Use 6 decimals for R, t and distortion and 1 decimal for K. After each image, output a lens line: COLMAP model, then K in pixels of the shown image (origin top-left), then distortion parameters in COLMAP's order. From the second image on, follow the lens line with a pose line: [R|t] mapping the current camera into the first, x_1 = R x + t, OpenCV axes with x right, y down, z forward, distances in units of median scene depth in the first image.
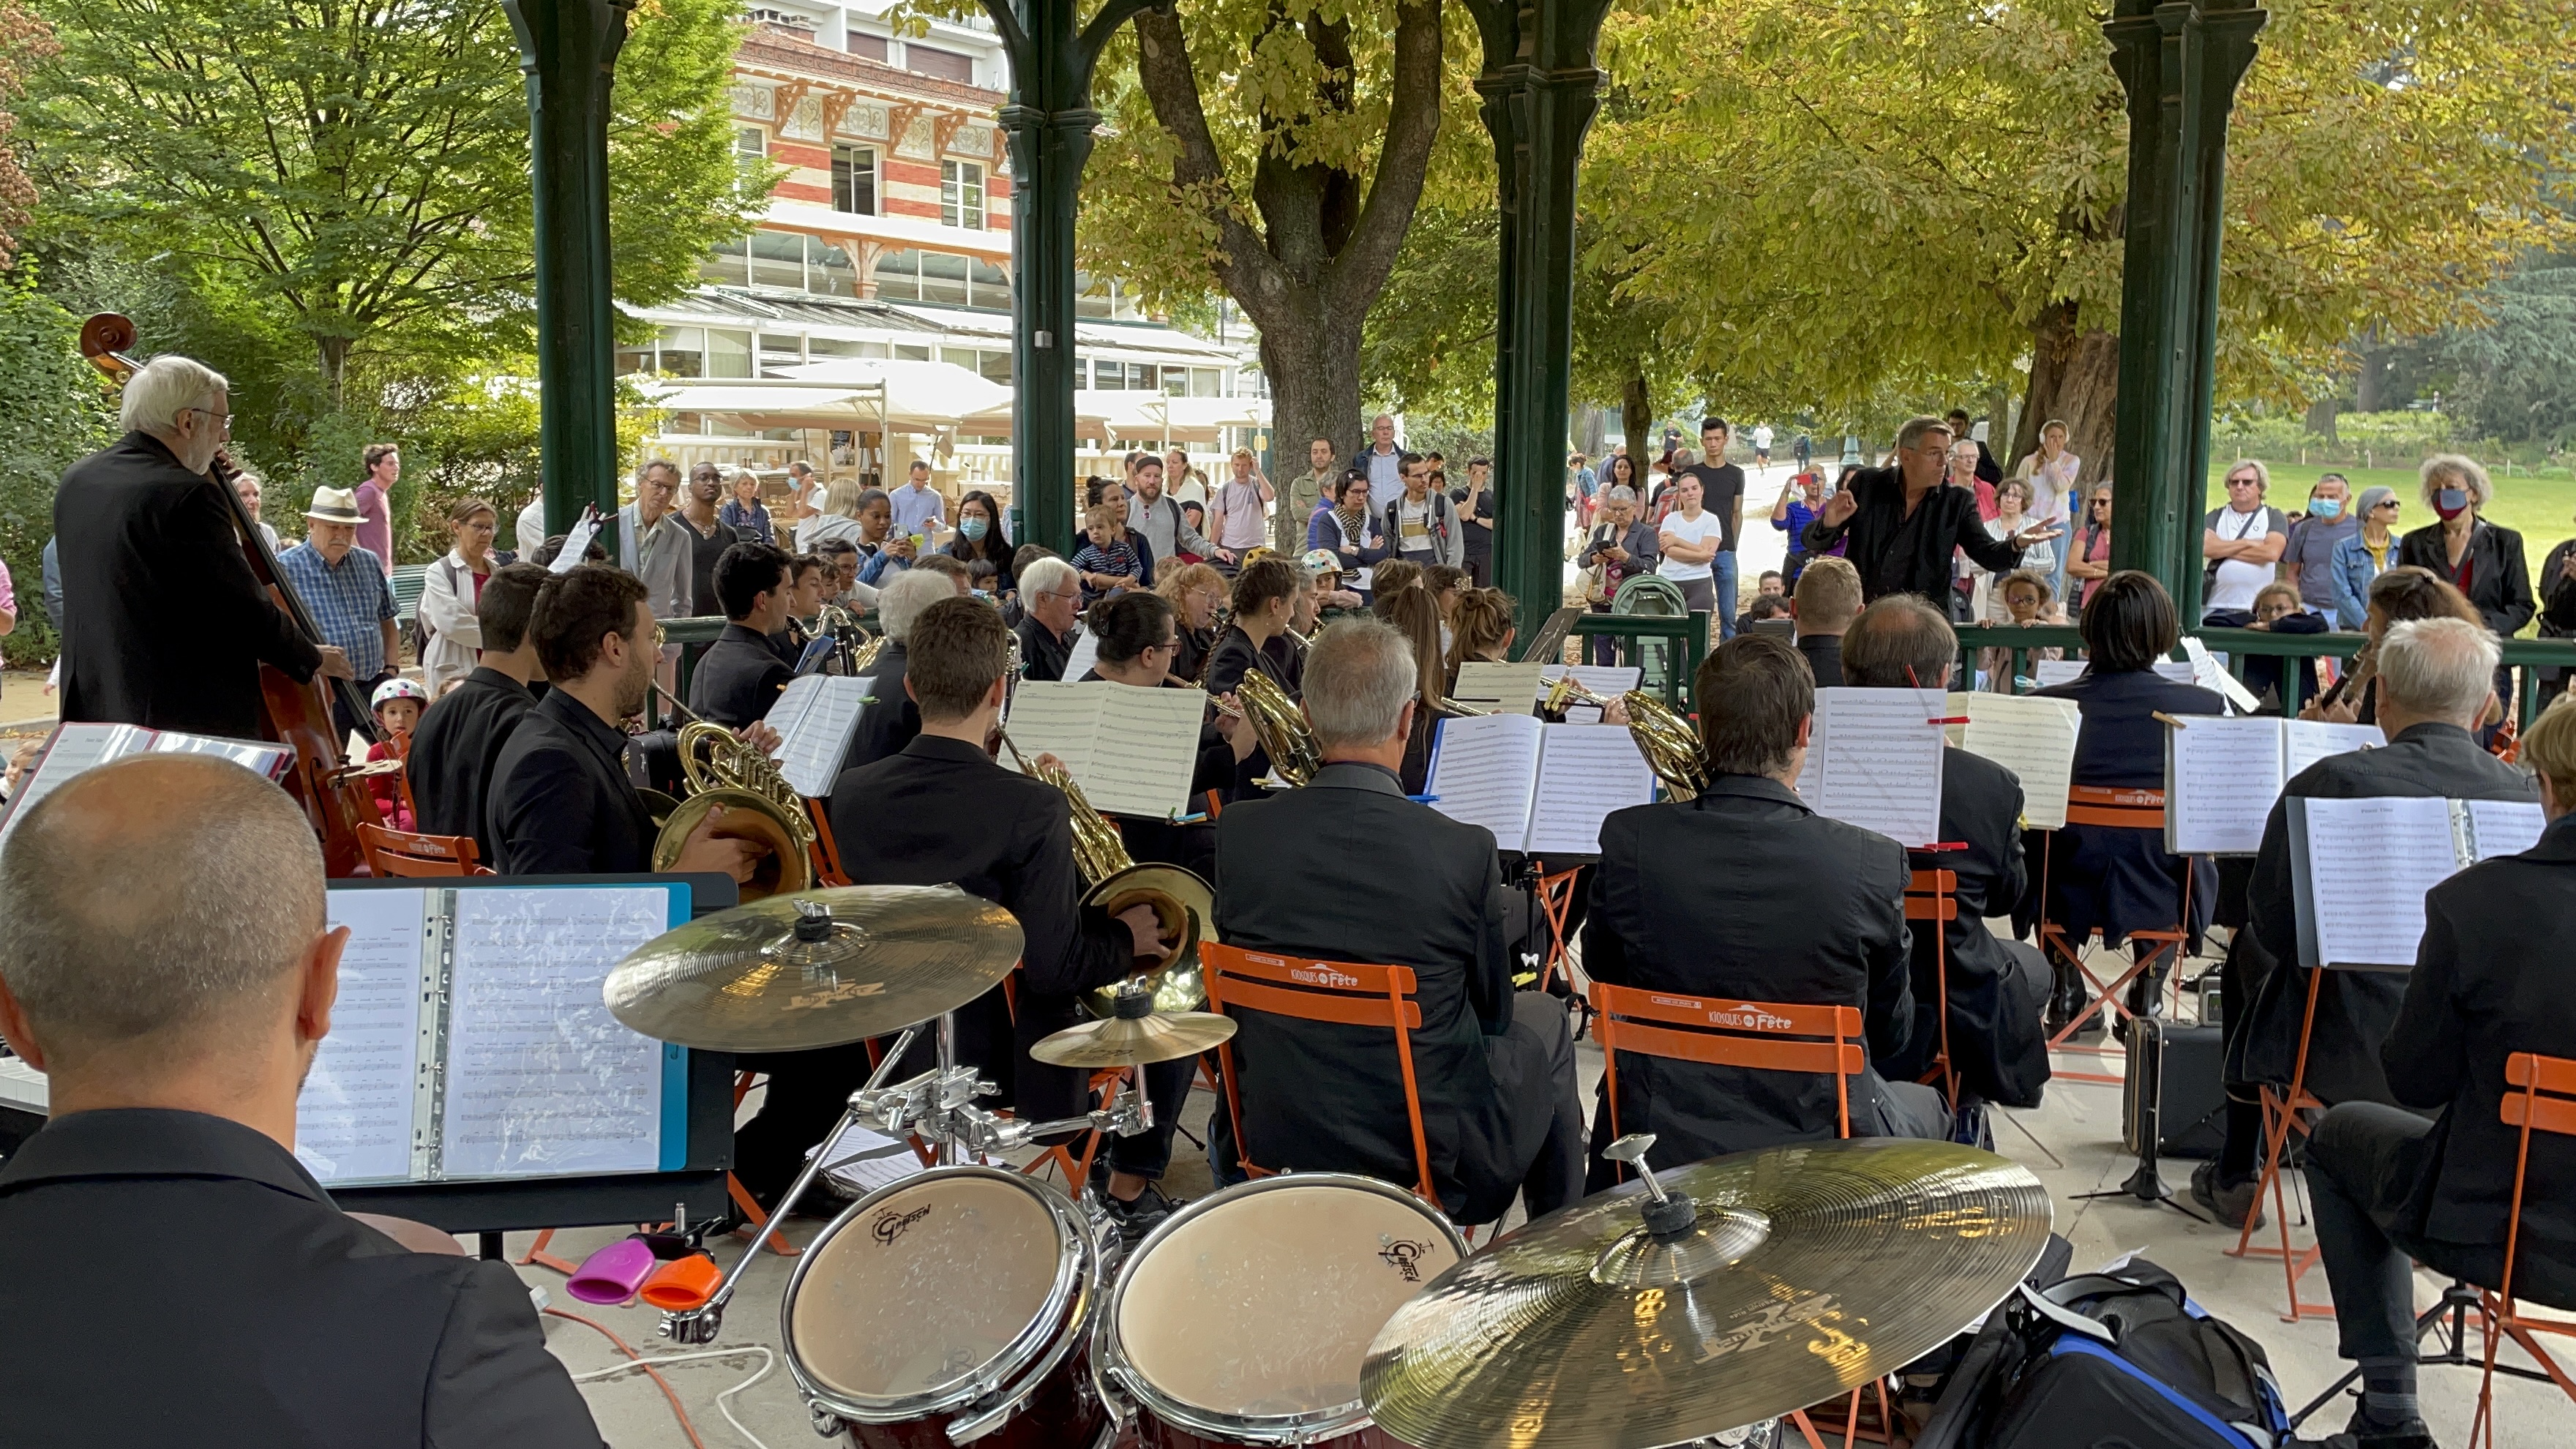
lens RADIAL K [[2254.8, 0, 1294.0], [0, 2254.8, 735.0], [0, 0, 1]] dist [0.079309, -0.101282]
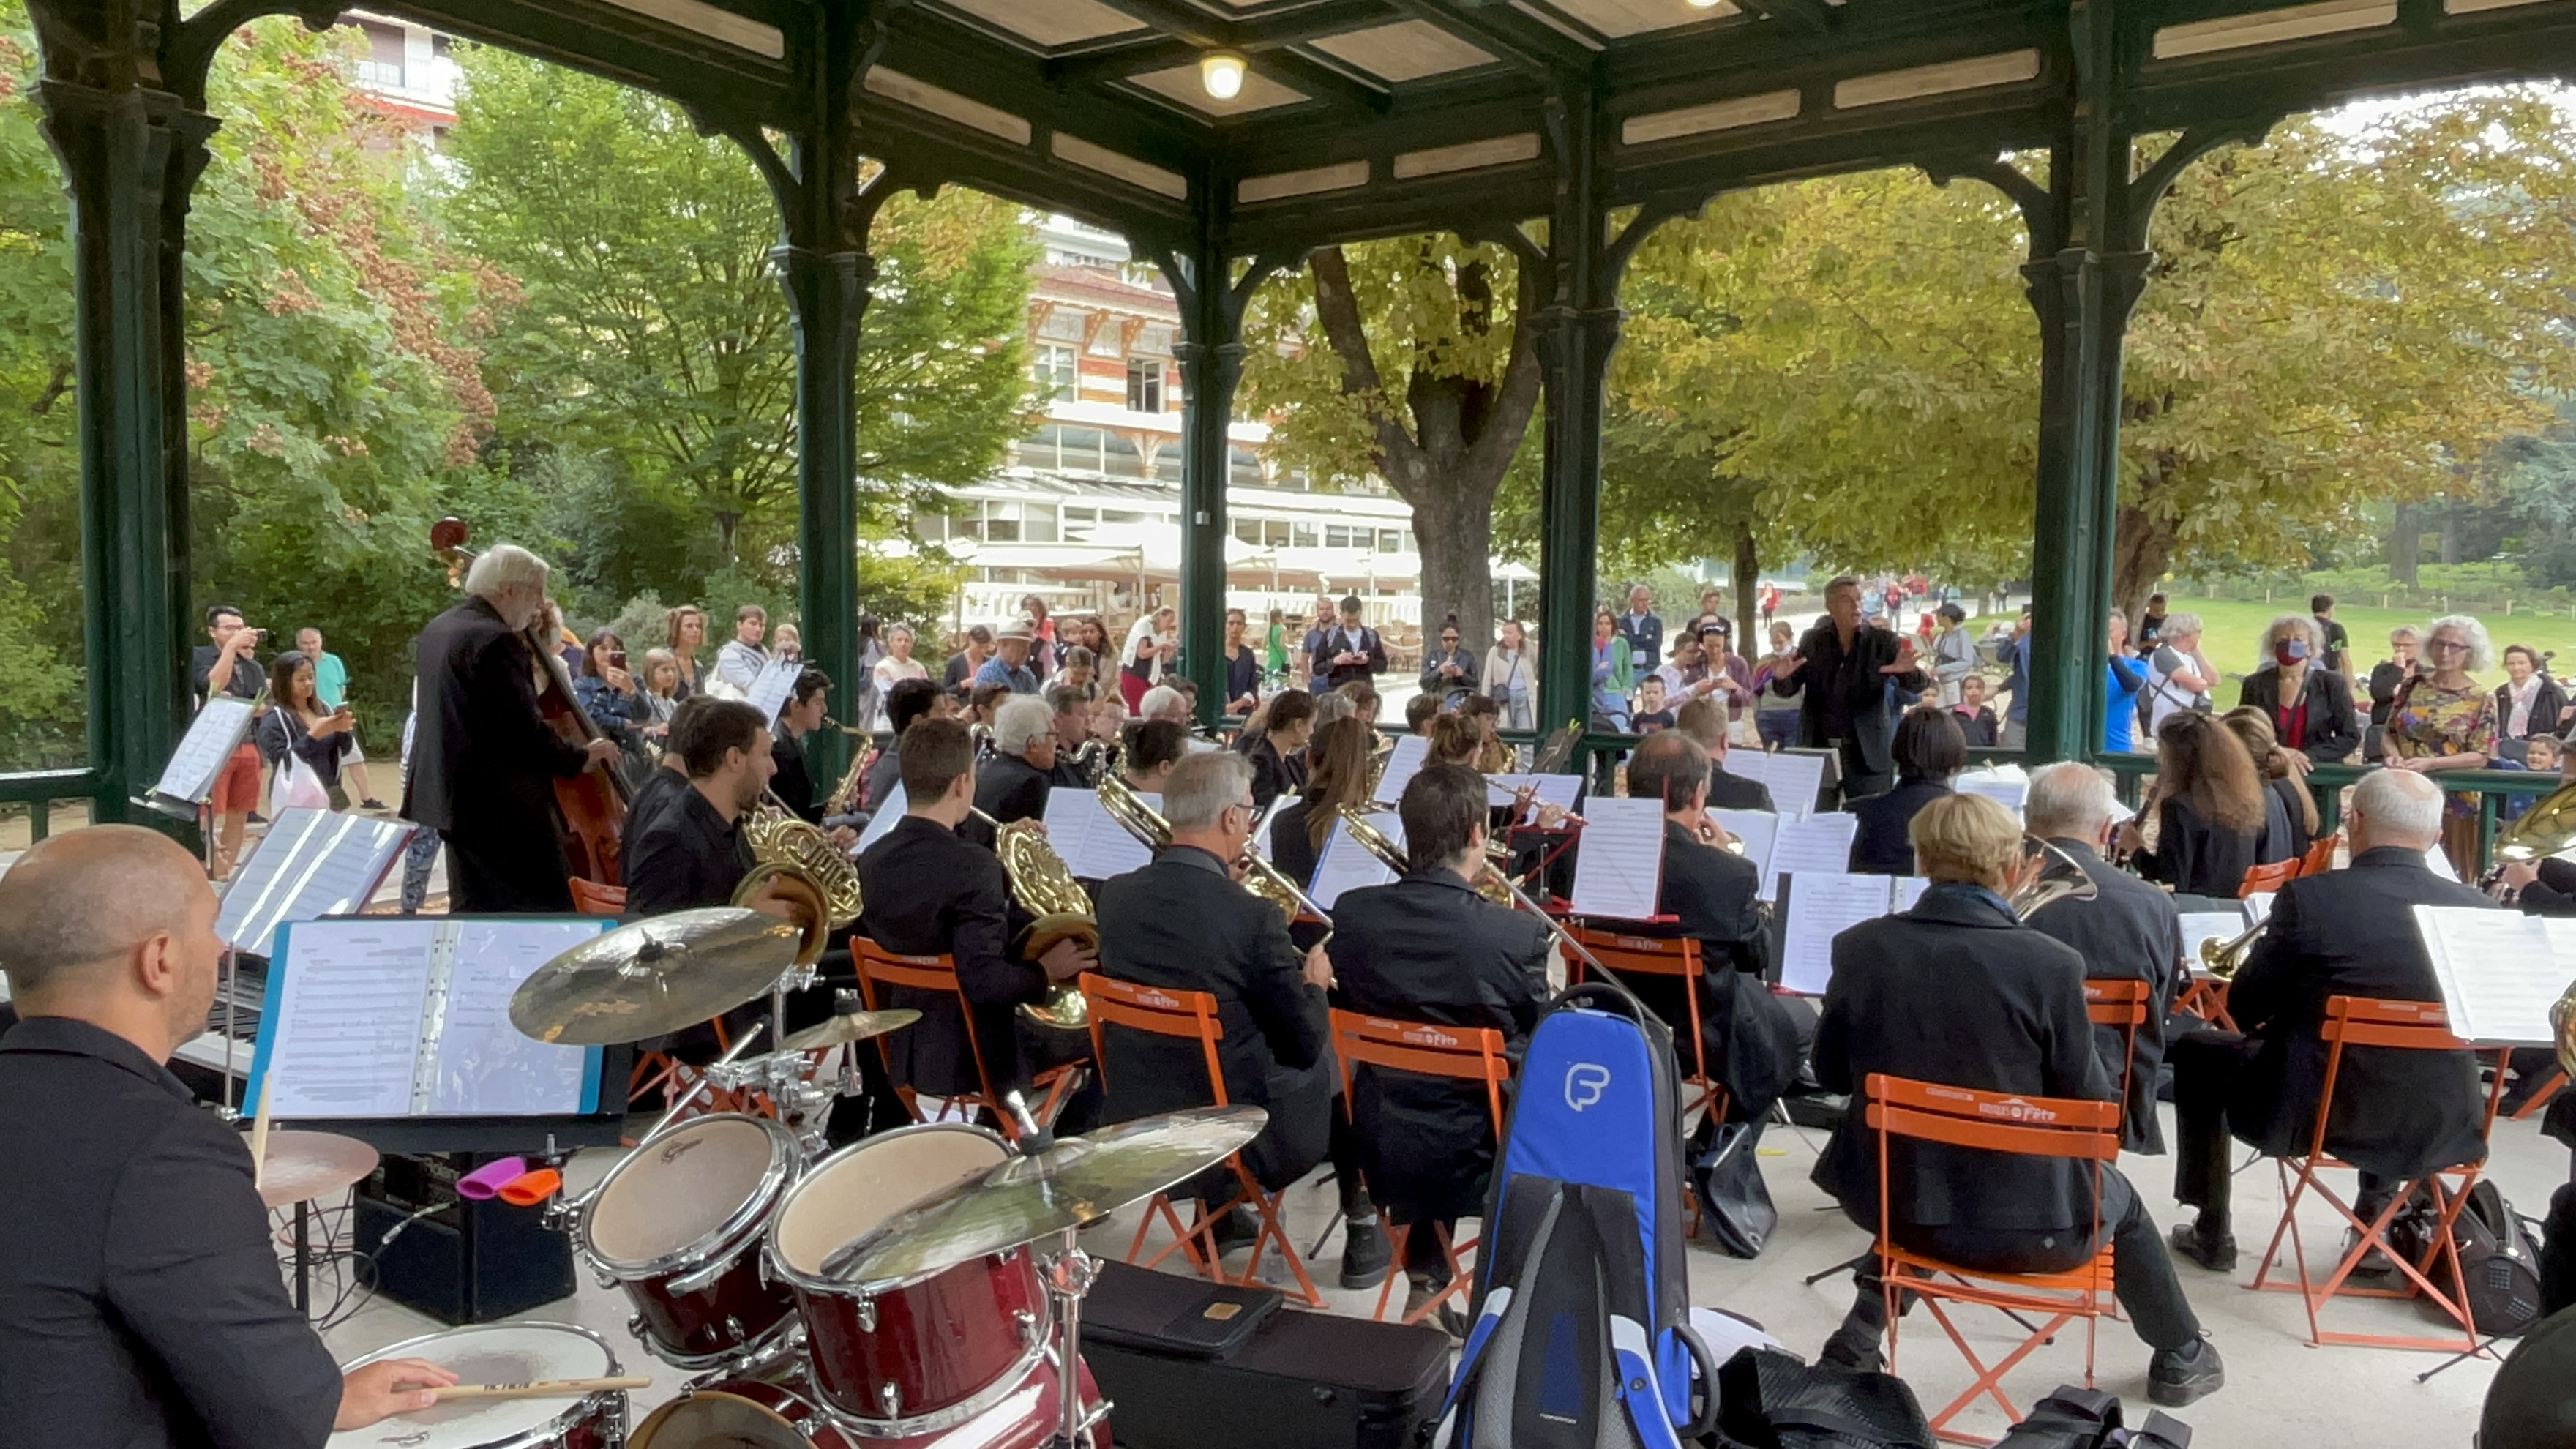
lens RADIAL K [[1831.7, 0, 1298.1], [0, 1831.7, 741.0], [0, 0, 1]] dist [0.109883, -0.053199]
pose [[0.992355, 0.012403, -0.122790, 0.049340], [-0.017886, 0.998887, -0.043654, -0.000827], [0.122112, 0.045516, 0.991472, -0.023292]]
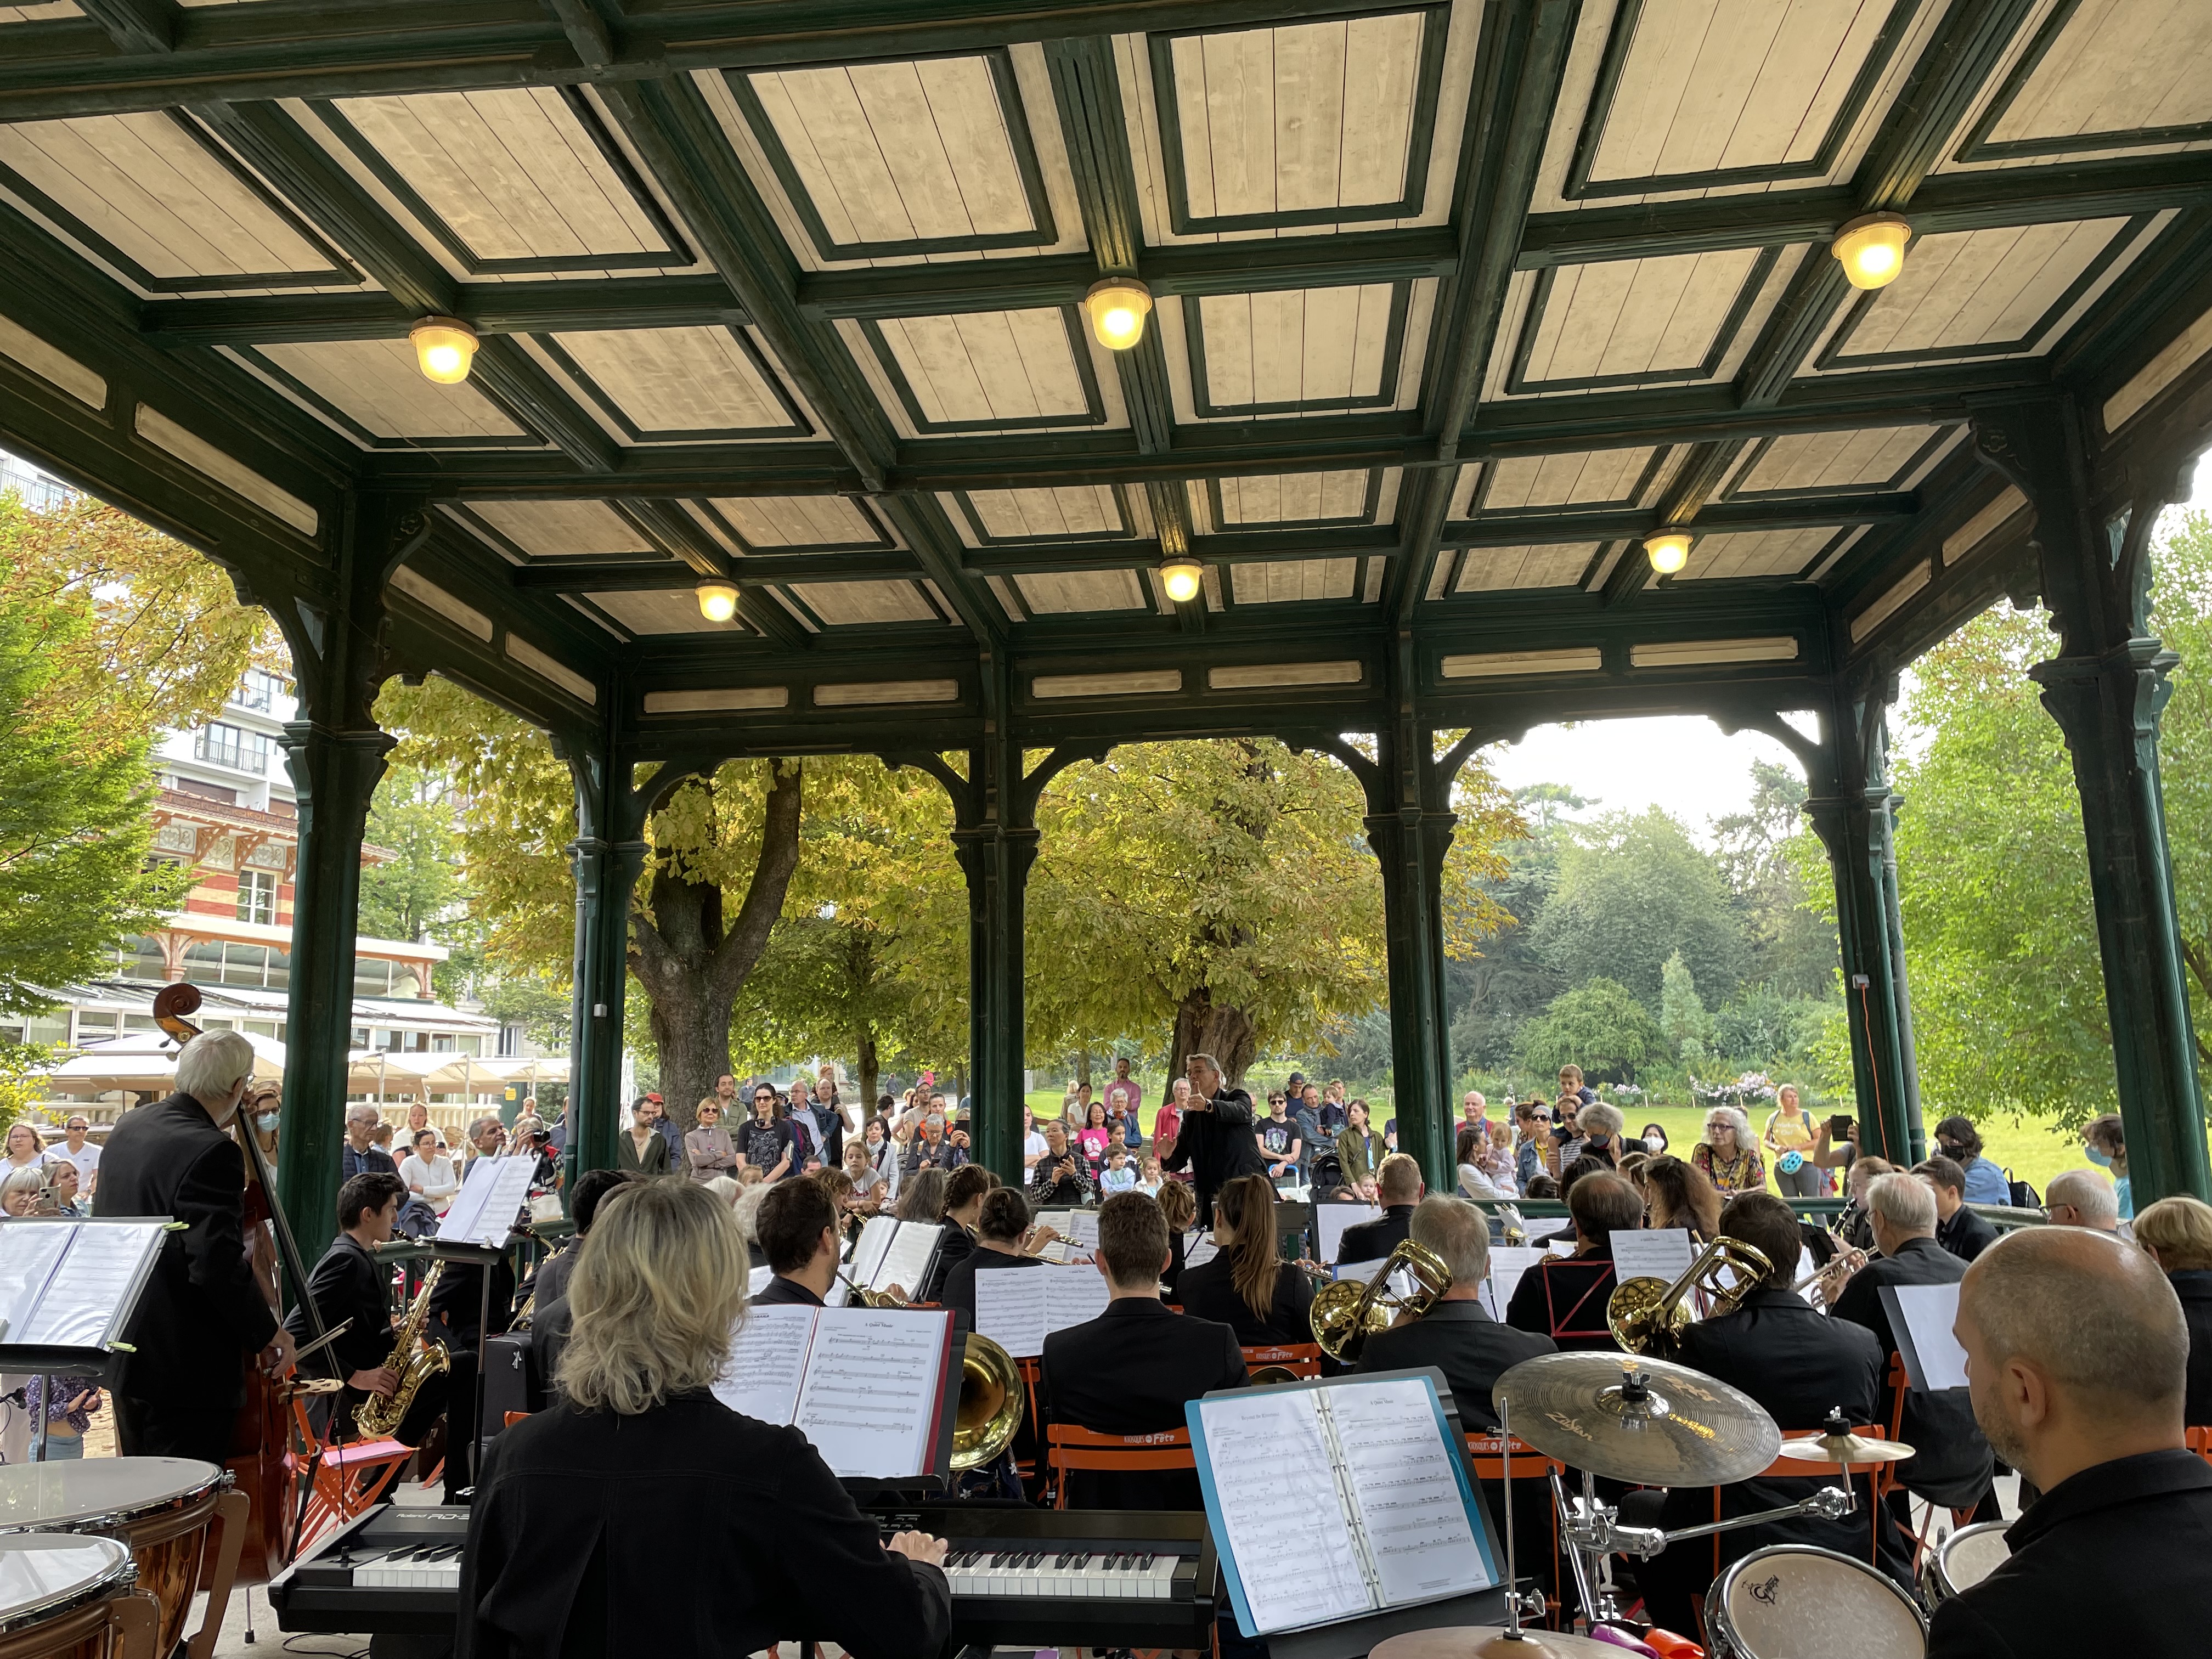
lens RADIAL K [[1692.8, 0, 1102.8], [0, 1692.8, 830.2], [0, 0, 1]] dist [0.071386, -0.087245]
pose [[0.930765, 0.037307, 0.363711, -0.132291], [0.064616, 0.962337, -0.264068, 0.000950], [-0.359864, 0.269286, 0.893299, -0.000333]]
